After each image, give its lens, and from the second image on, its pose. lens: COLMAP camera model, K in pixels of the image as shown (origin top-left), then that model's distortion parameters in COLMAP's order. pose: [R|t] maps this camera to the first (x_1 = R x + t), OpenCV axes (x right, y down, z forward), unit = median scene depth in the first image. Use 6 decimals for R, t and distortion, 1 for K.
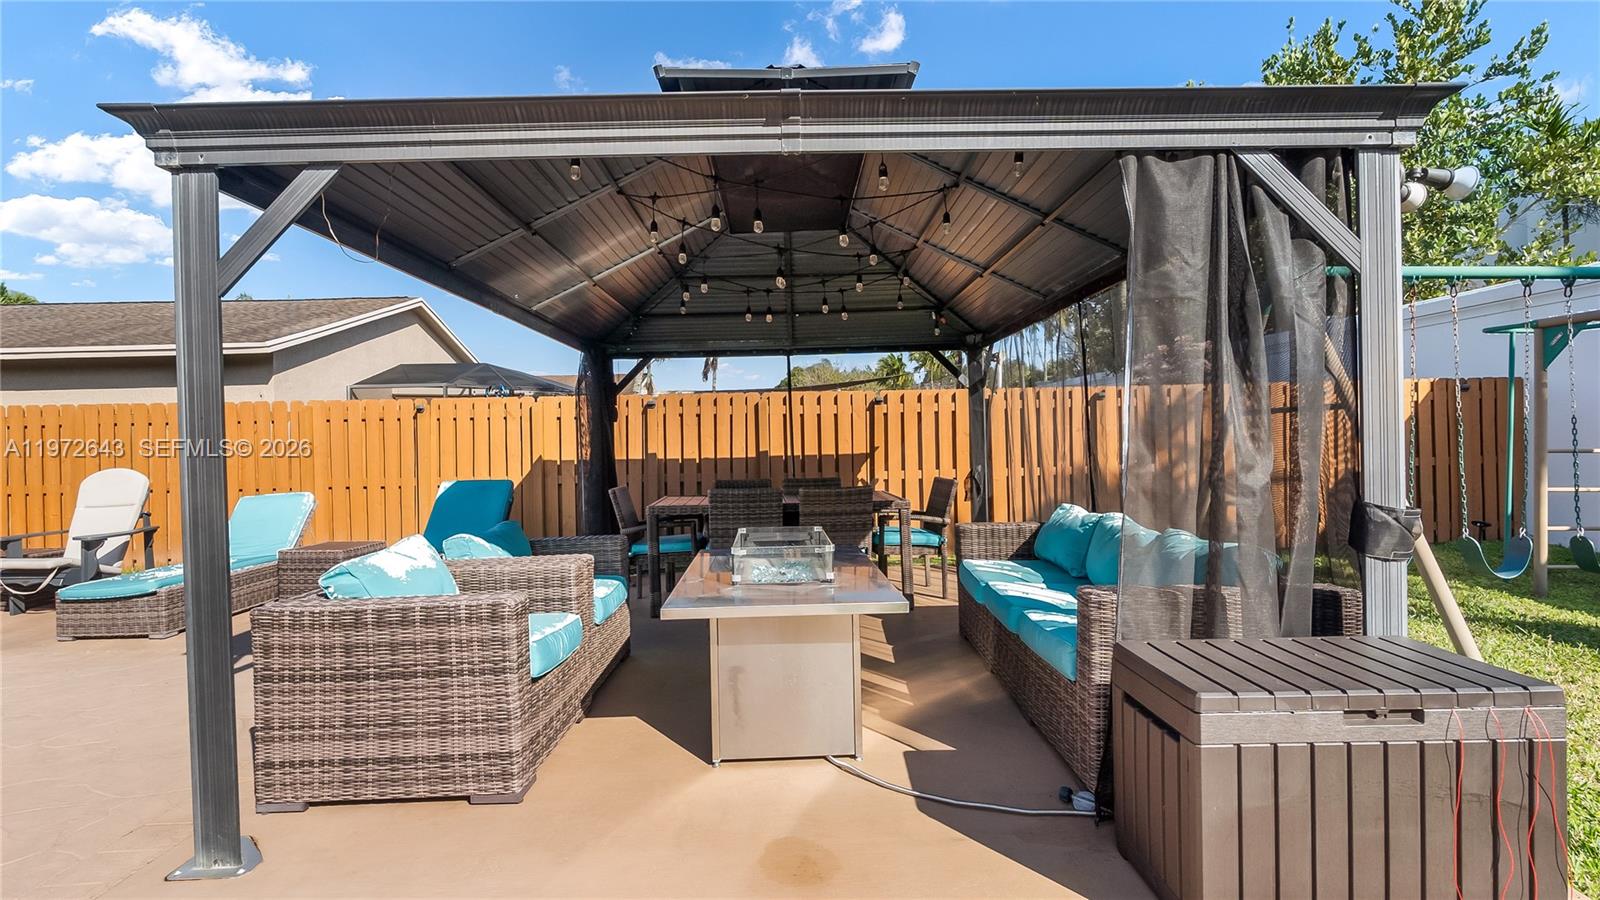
lens RADIAL K [[751.4, 0, 800.0], [0, 751.4, 458.3], [0, 0, 1]] dist [-0.002480, -0.000499]
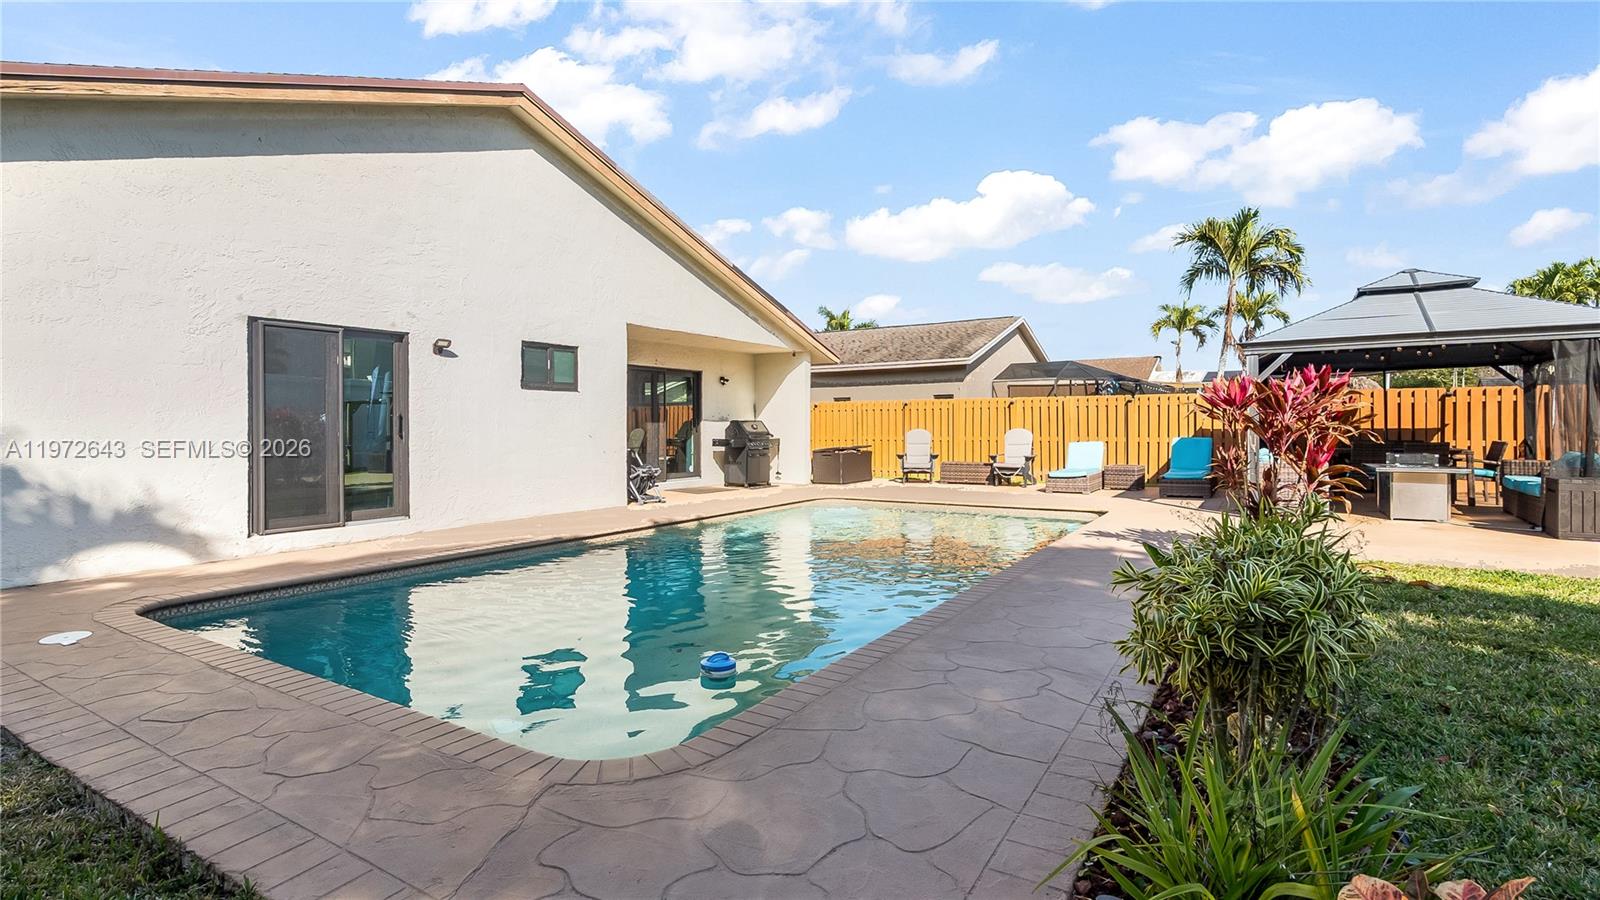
lens RADIAL K [[747.8, 0, 798.6], [0, 747.8, 429.5], [0, 0, 1]] dist [-0.004587, 0.000370]
pose [[0.828739, 0.016313, -0.559397, -0.174505], [-0.020803, 0.999782, -0.001664, 0.031720], [0.559248, 0.013016, 0.828898, -1.226186]]
